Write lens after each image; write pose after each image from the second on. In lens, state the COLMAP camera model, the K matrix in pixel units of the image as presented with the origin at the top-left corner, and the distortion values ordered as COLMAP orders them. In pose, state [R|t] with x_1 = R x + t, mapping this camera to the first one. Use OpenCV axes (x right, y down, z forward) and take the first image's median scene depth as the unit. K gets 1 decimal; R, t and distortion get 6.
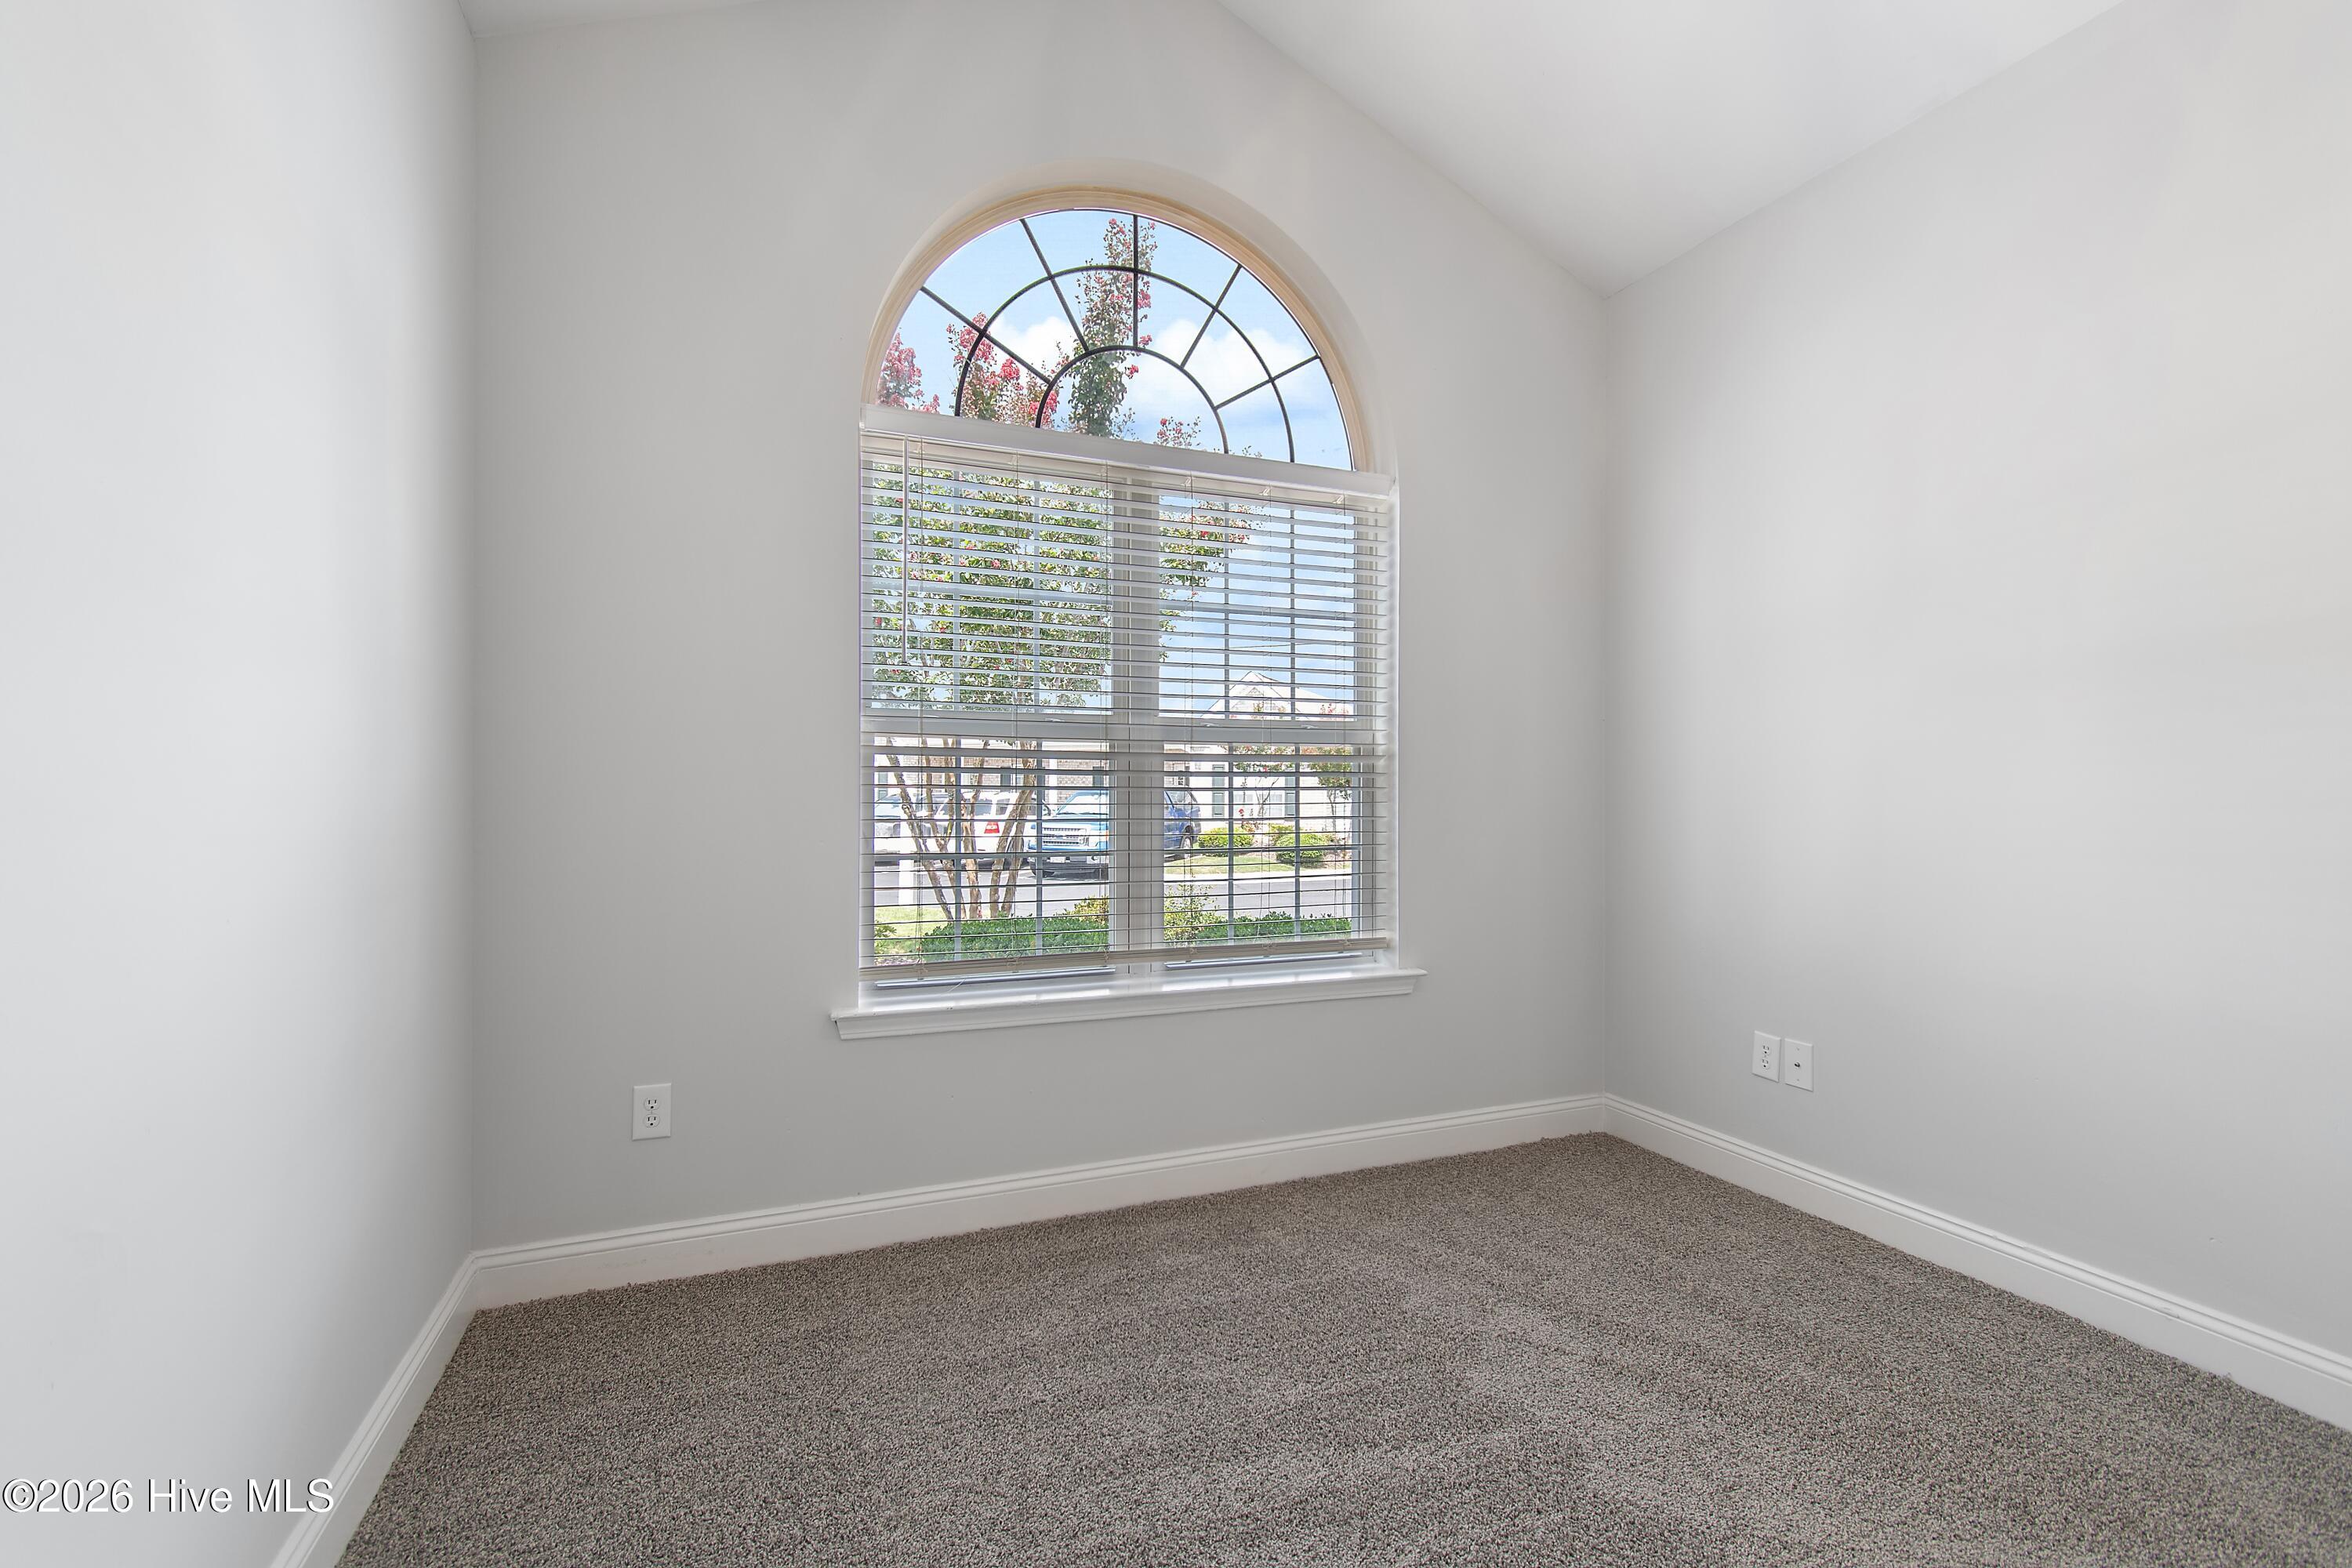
lens RADIAL K [[1034.5, 0, 1187.9], [0, 1034.5, 777.3], [0, 0, 1]] dist [0.000728, 0.001032]
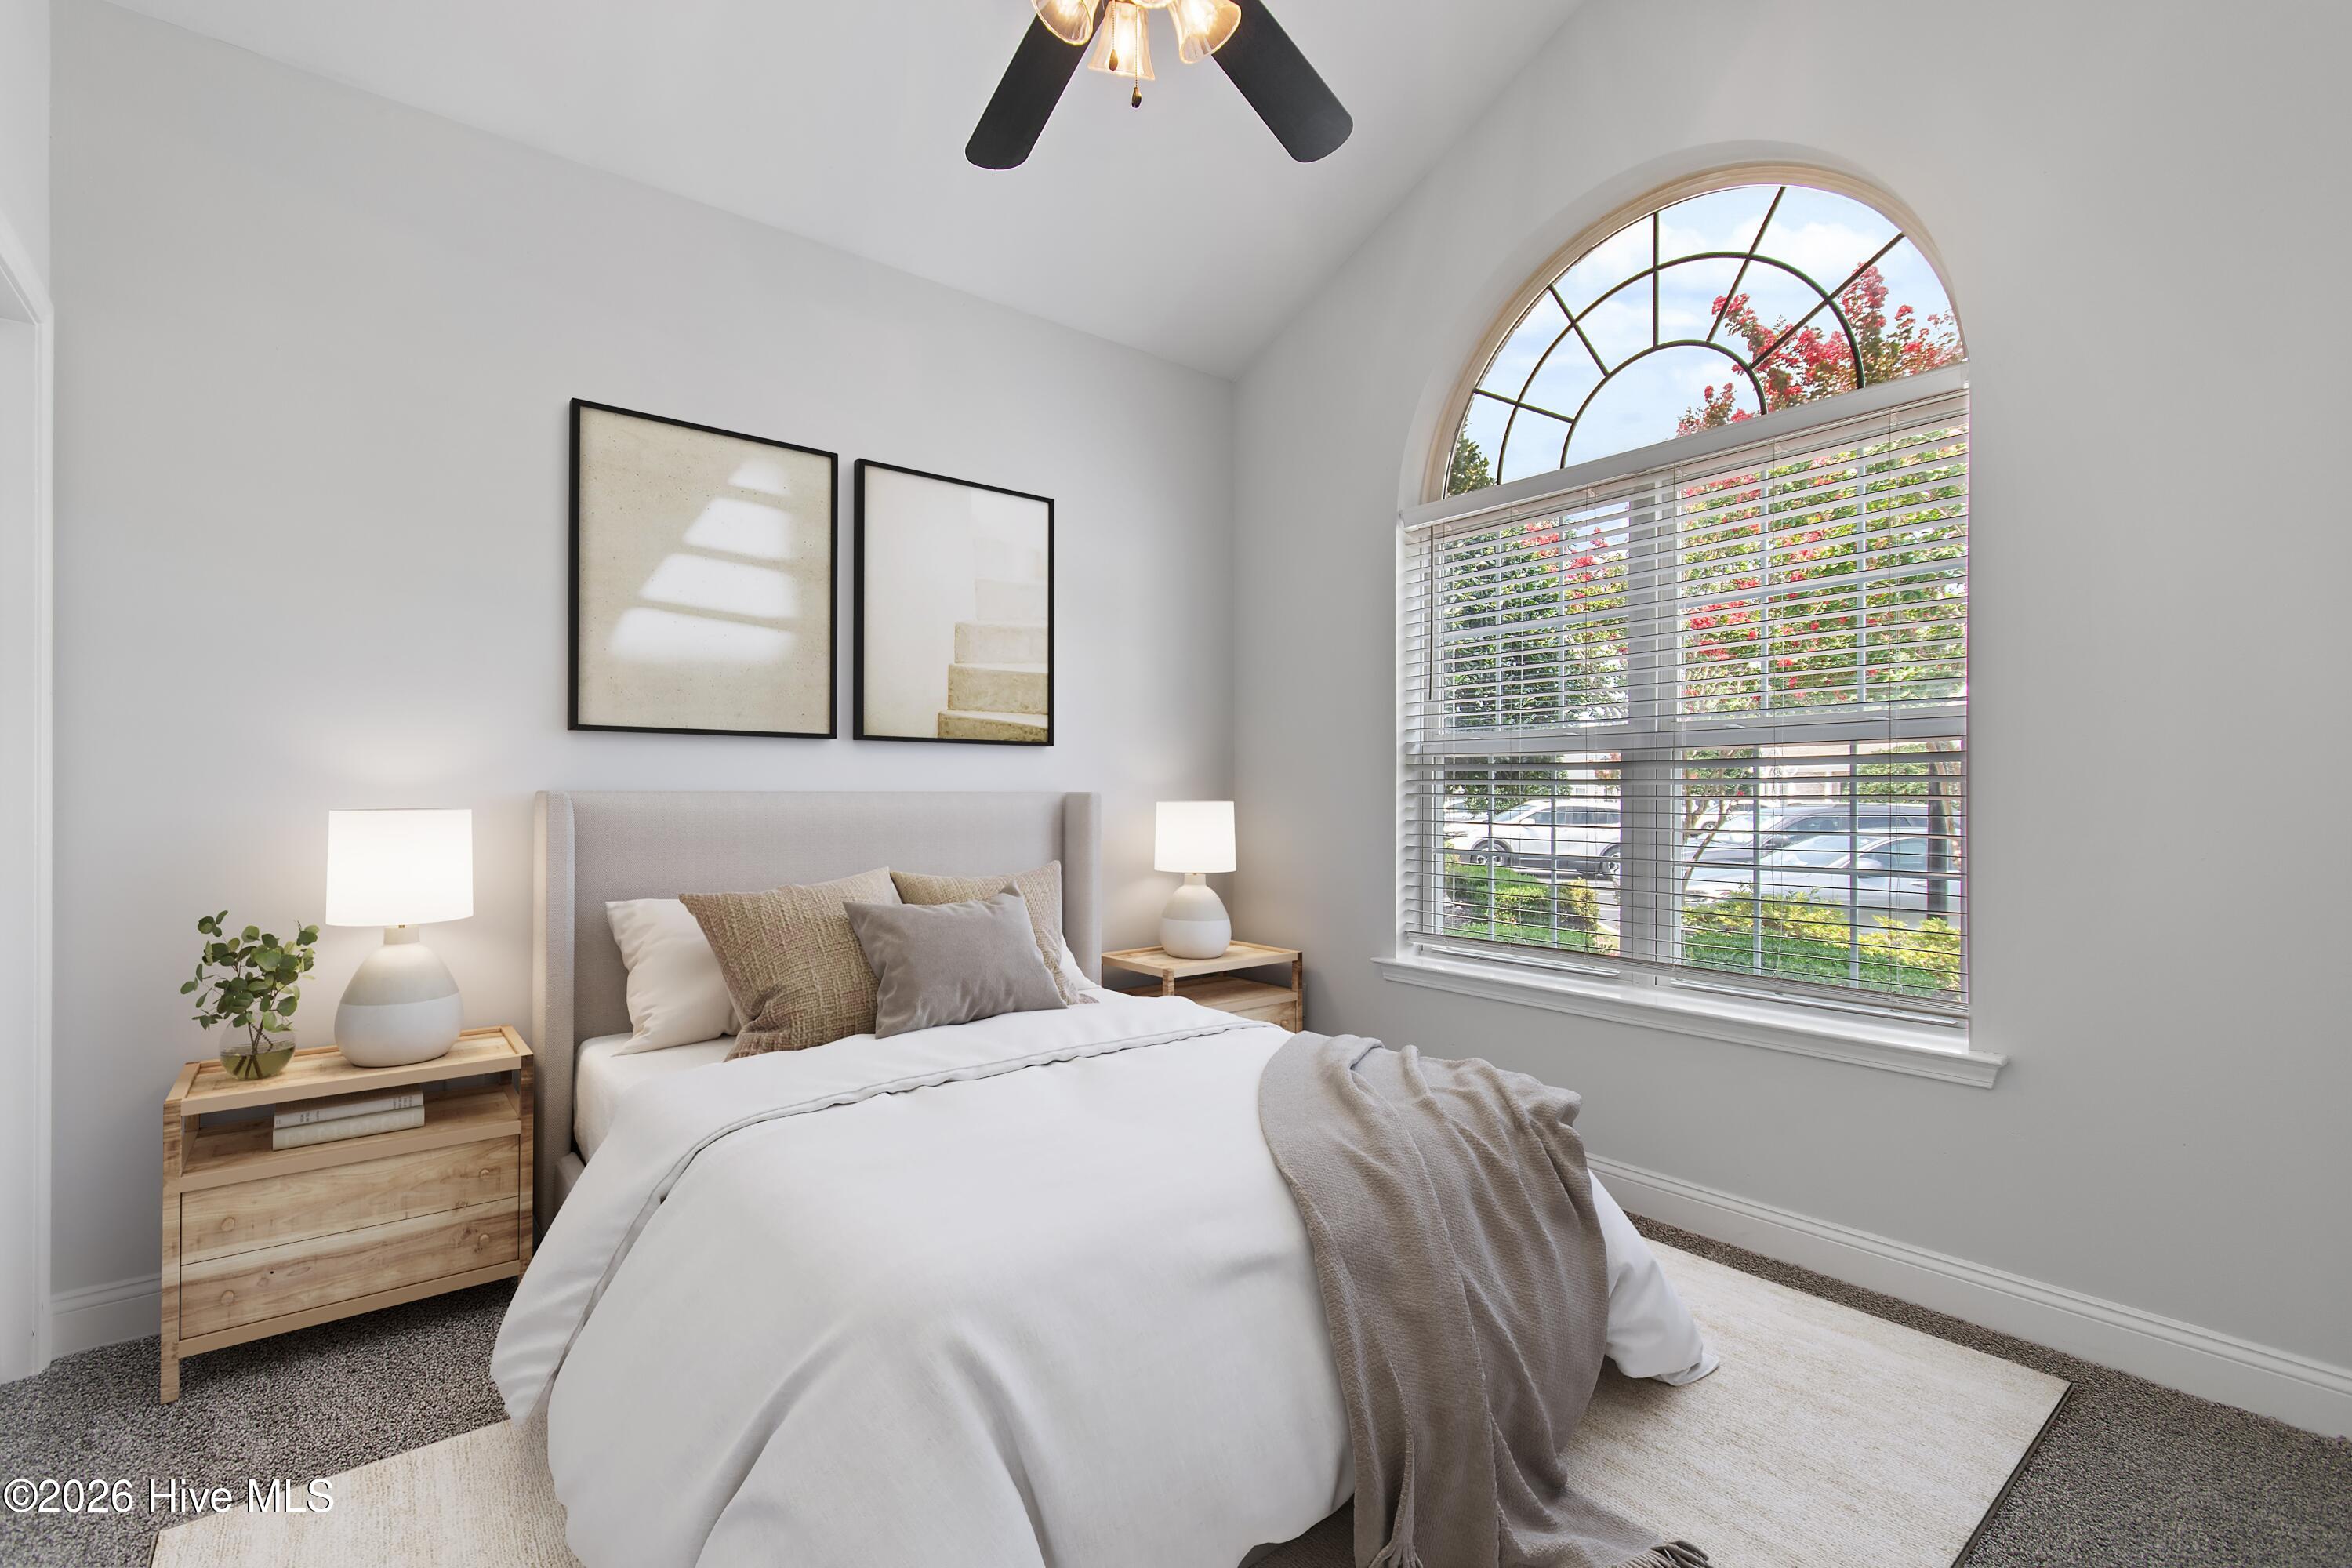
lens RADIAL K [[1034.5, 0, 1191.8], [0, 1034.5, 795.2], [0, 0, 1]] dist [0.000728, 0.001032]
pose [[0.293665, -0.002582, -0.955905, 0.727184], [0.006874, 0.999976, -0.000590, 0.006366], [0.955884, -0.006397, 0.293676, 0.278474]]
